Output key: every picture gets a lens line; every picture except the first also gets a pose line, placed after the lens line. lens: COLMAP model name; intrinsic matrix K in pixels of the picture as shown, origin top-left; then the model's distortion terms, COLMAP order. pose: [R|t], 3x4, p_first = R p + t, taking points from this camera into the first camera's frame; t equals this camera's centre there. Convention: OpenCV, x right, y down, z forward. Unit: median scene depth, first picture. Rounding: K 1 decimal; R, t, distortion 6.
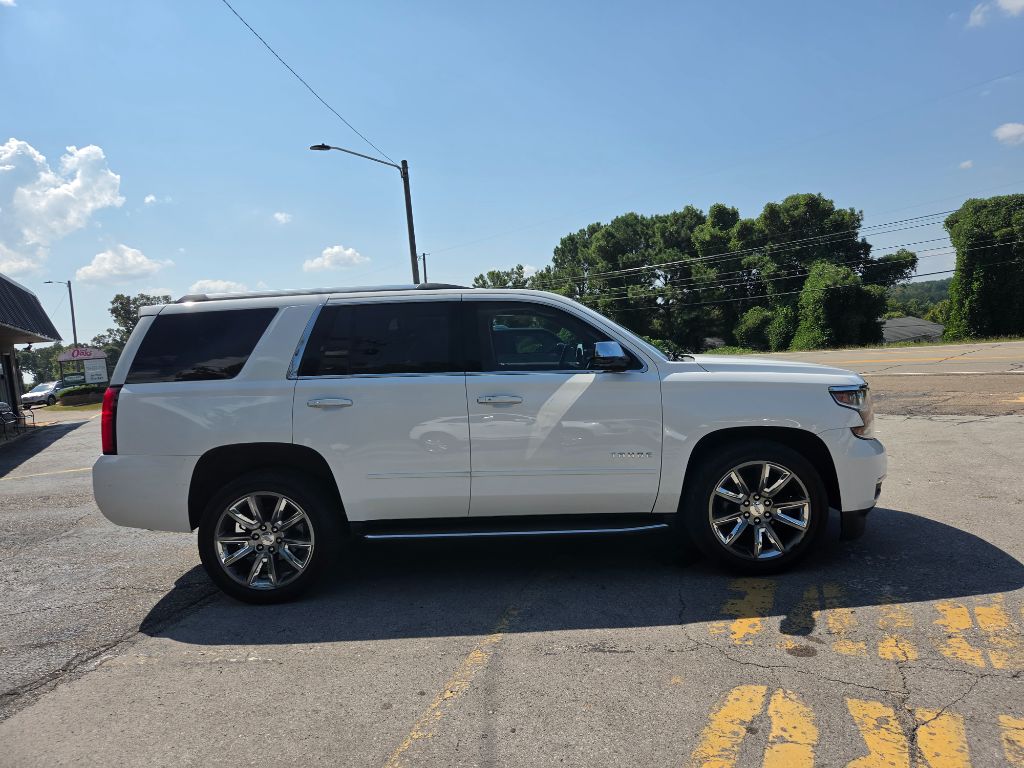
lens RADIAL K [[688.0, 0, 511.8], [0, 688.0, 382.3], [0, 0, 1]] dist [0.023089, -0.002982]
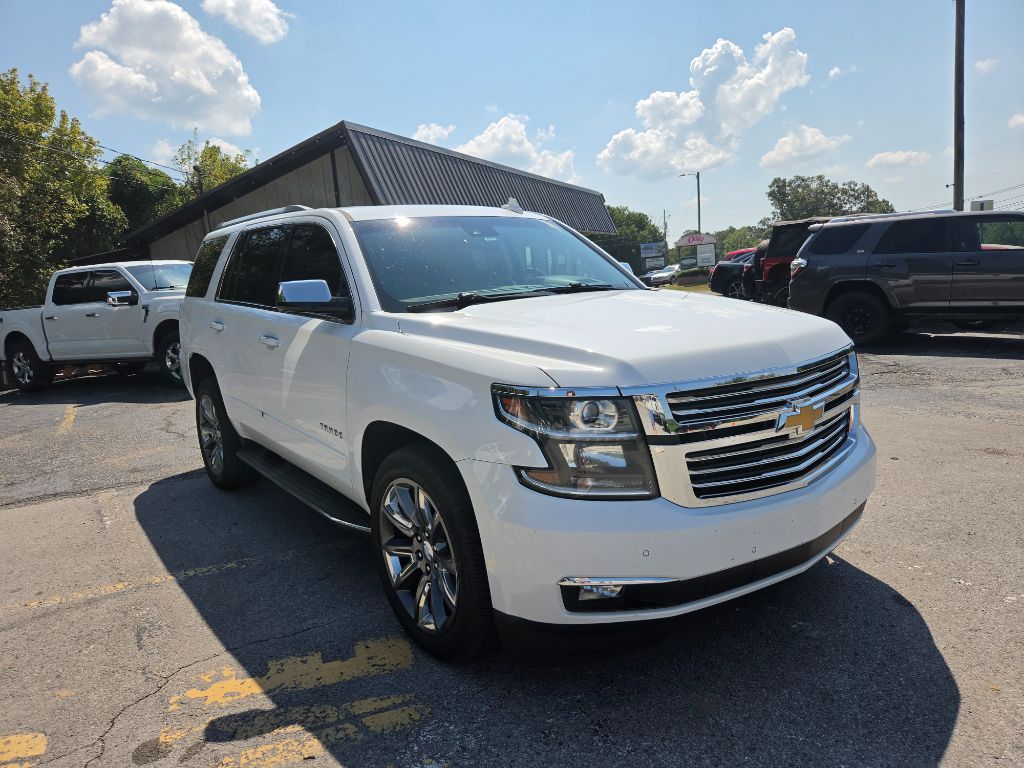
lens RADIAL K [[679.0, 0, 510.3], [0, 679.0, 381.8], [0, 0, 1]] dist [0.046982, -0.040327]
pose [[0.626453, 0.152972, -0.764301, 0.936053], [-0.020366, 0.983431, 0.180137, -0.095668], [0.779193, -0.097282, 0.619188, 0.739254]]
